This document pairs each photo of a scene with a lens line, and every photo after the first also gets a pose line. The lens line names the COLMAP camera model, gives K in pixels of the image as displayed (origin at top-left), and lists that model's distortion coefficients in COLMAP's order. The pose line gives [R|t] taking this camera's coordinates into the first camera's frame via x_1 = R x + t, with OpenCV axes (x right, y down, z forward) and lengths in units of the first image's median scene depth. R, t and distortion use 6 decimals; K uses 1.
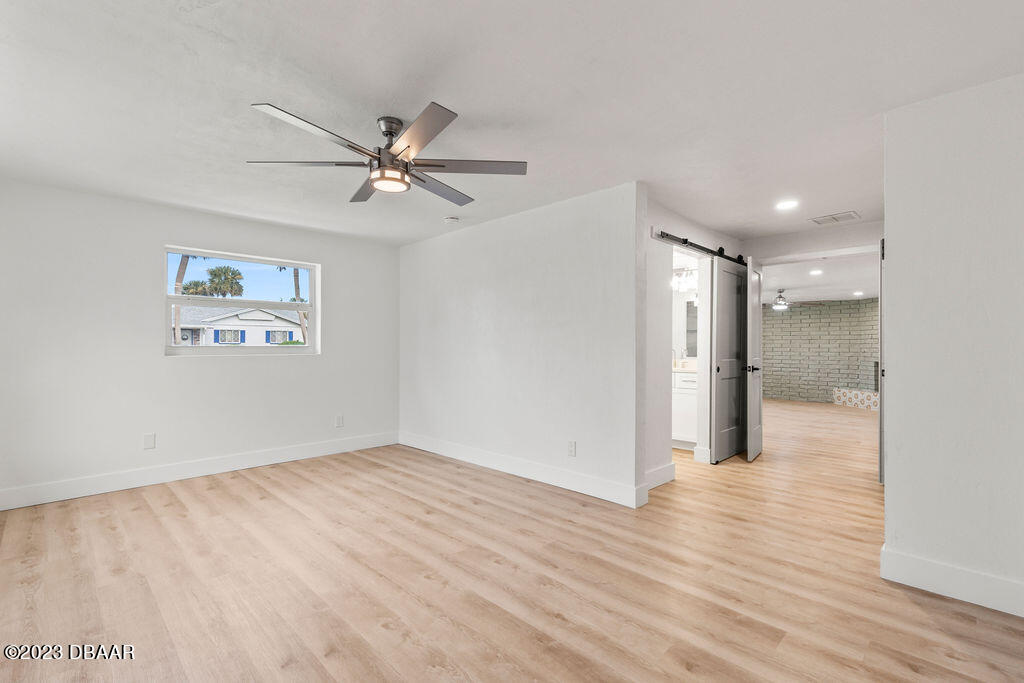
lens RADIAL K [[453.2, 0, 513.5], [0, 453.2, 345.3], [0, 0, 1]] dist [0.001715, 0.000091]
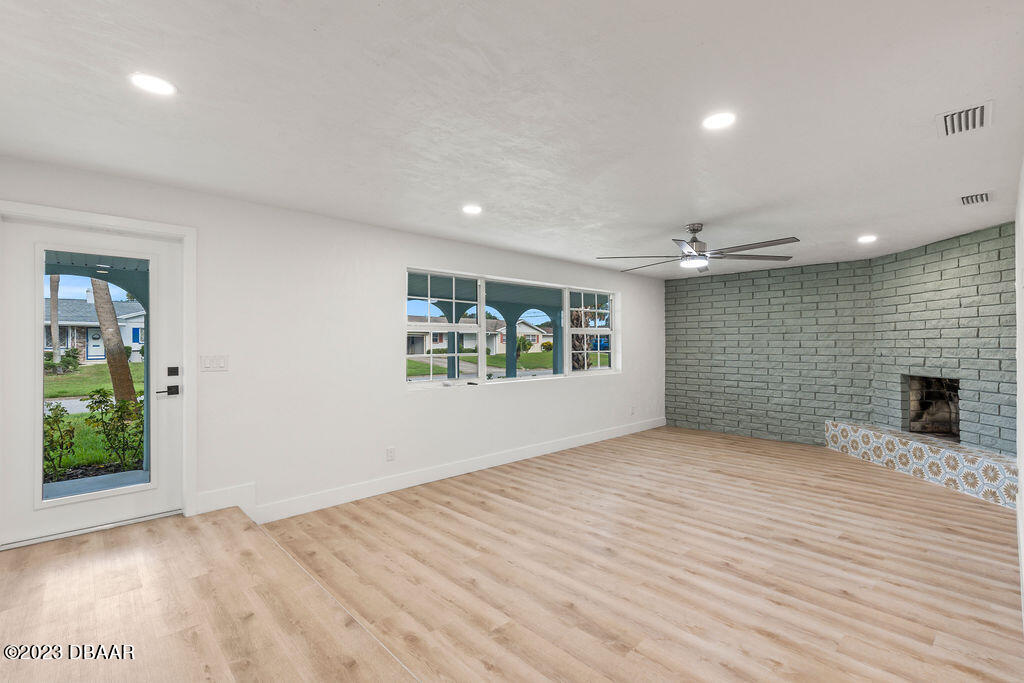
lens RADIAL K [[453.2, 0, 510.9], [0, 453.2, 341.4], [0, 0, 1]] dist [0.001715, 0.000091]
pose [[0.999356, -0.004516, -0.035591, 0.347858], [0.004344, 0.999978, -0.004926, -0.000665], [0.035613, 0.004768, 0.999354, 0.439363]]
